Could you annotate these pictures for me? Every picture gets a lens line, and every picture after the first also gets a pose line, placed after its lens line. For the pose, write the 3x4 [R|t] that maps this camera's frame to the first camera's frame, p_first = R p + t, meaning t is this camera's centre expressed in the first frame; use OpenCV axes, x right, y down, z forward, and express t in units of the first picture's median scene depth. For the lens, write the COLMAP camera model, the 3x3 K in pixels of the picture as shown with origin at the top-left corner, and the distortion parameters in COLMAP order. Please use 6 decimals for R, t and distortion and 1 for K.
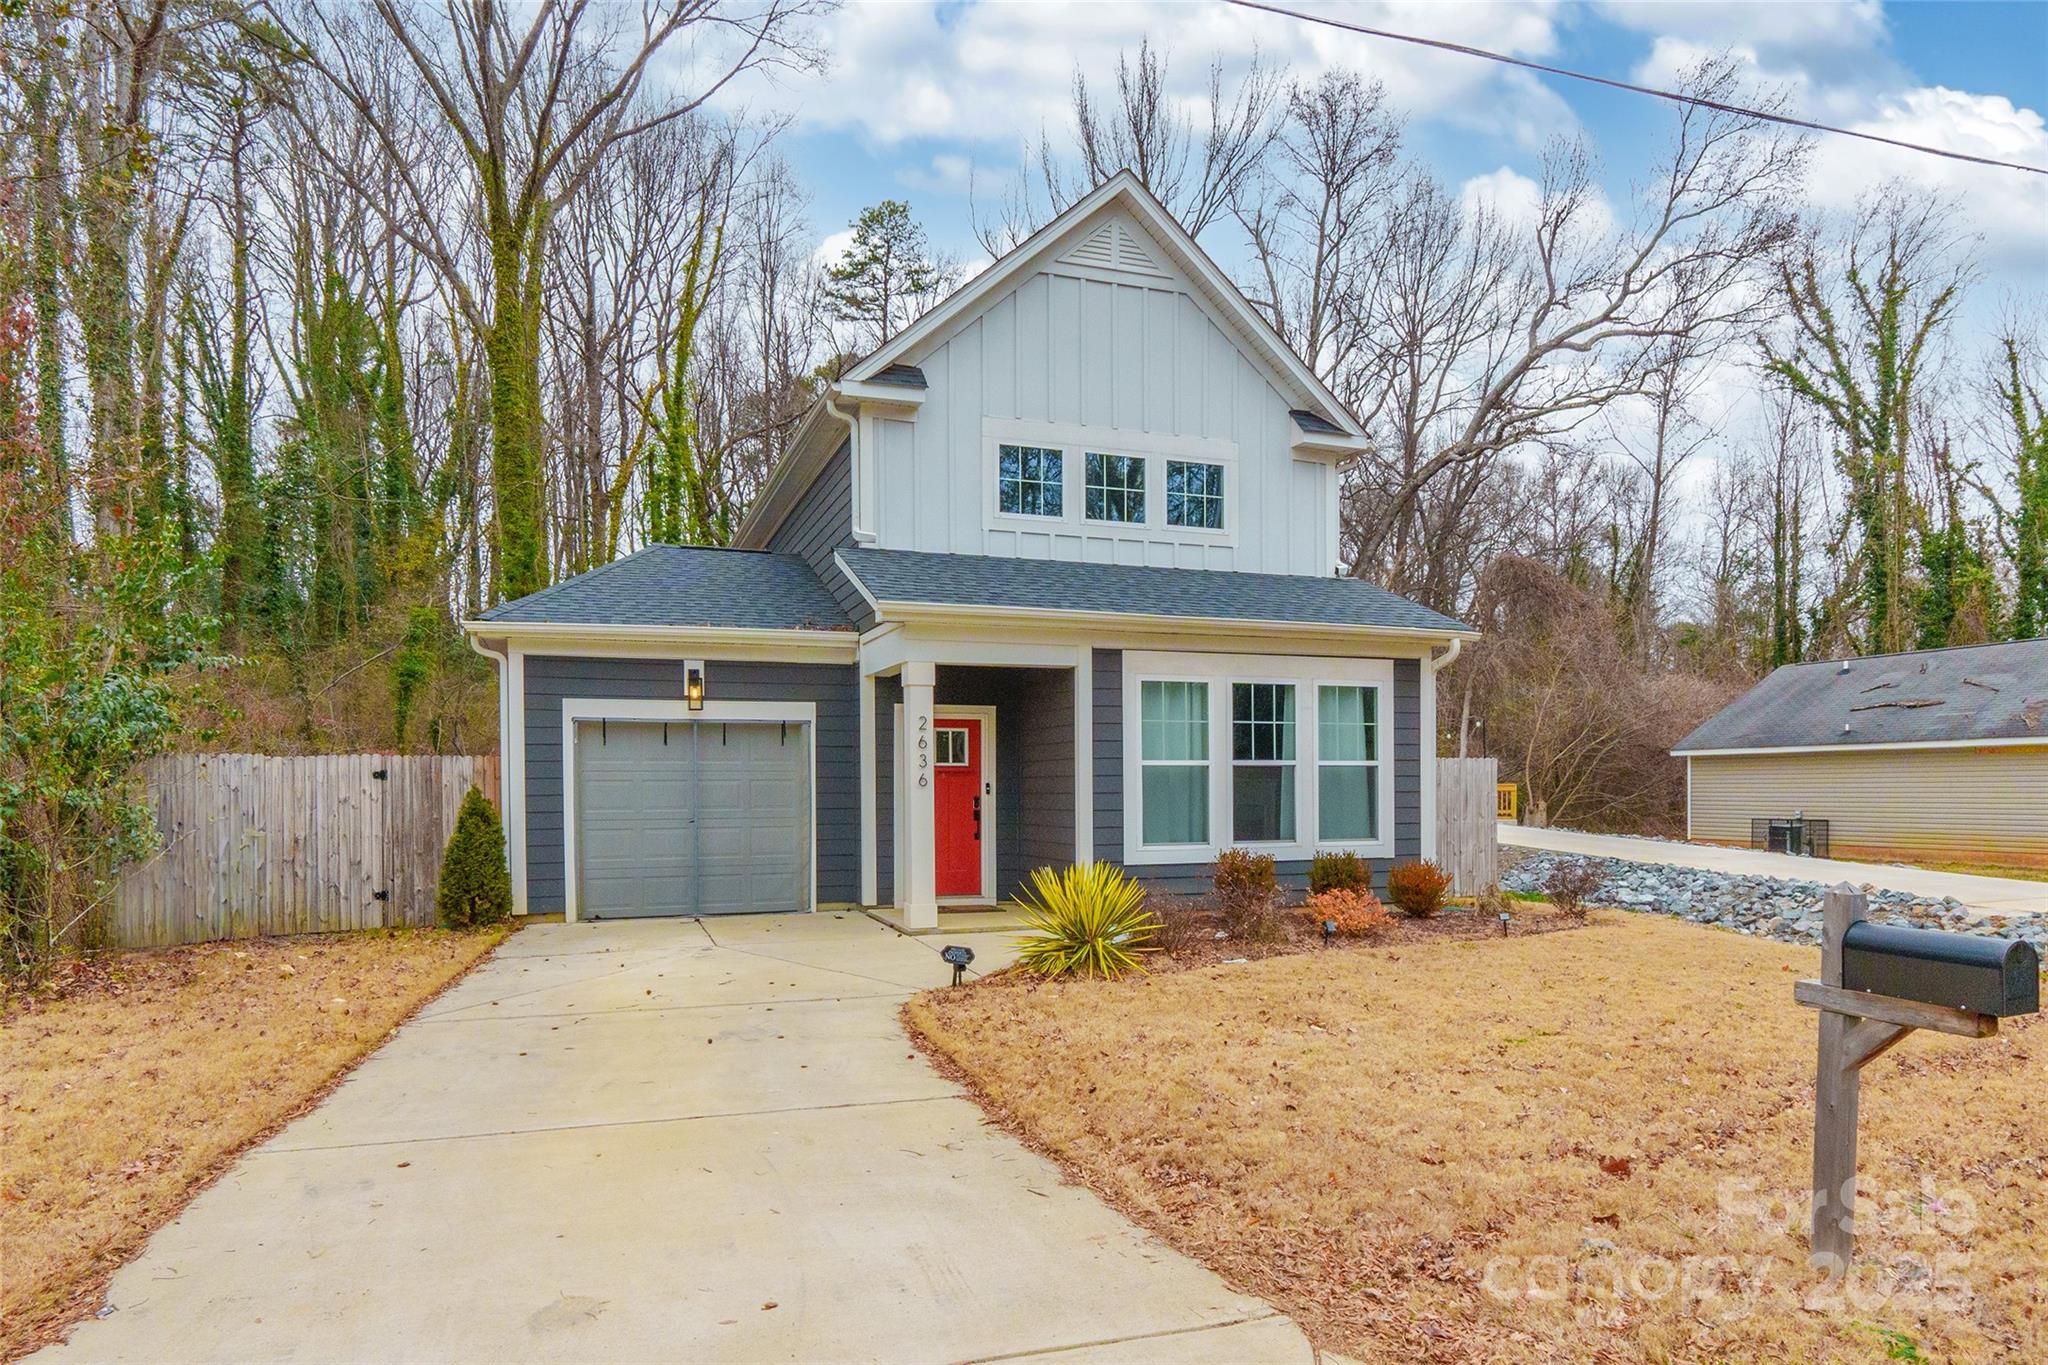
lens RADIAL K [[972.6, 0, 1029.8], [0, 972.6, 653.4], [0, 0, 1]] dist [0.000199, 0.000384]
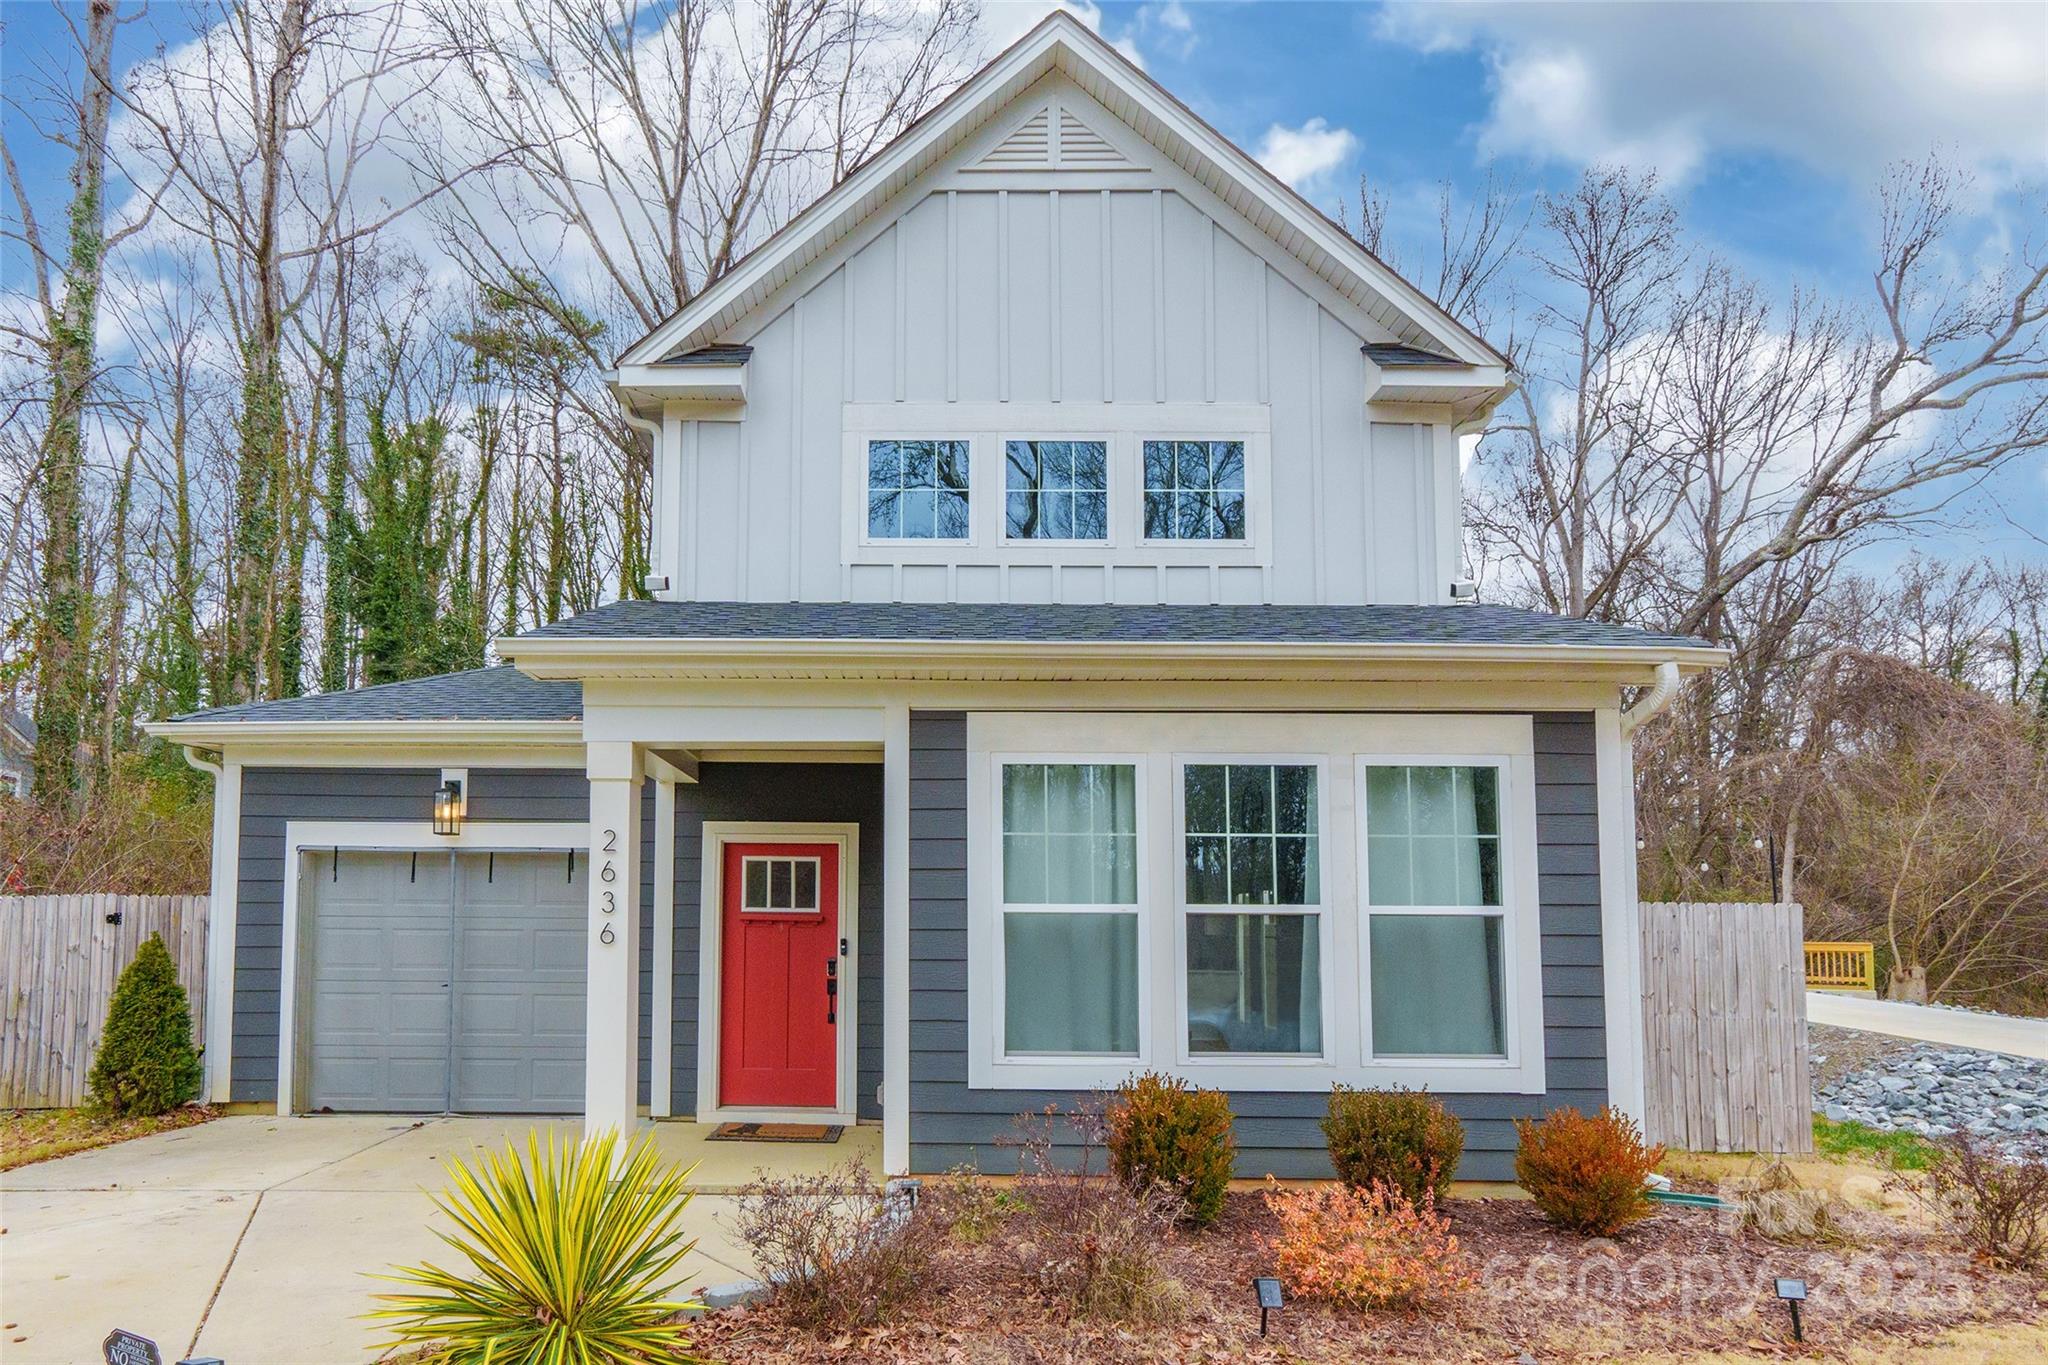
lens RADIAL K [[863.7, 0, 1021.4], [0, 863.7, 799.6], [0, 0, 1]] dist [-0.002085, 0.000098]
pose [[0.949488, -0.035723, -0.311763, 0.253249], [0.030245, 0.999292, -0.022389, 0.054432], [0.312342, 0.011829, 0.949896, 0.465796]]
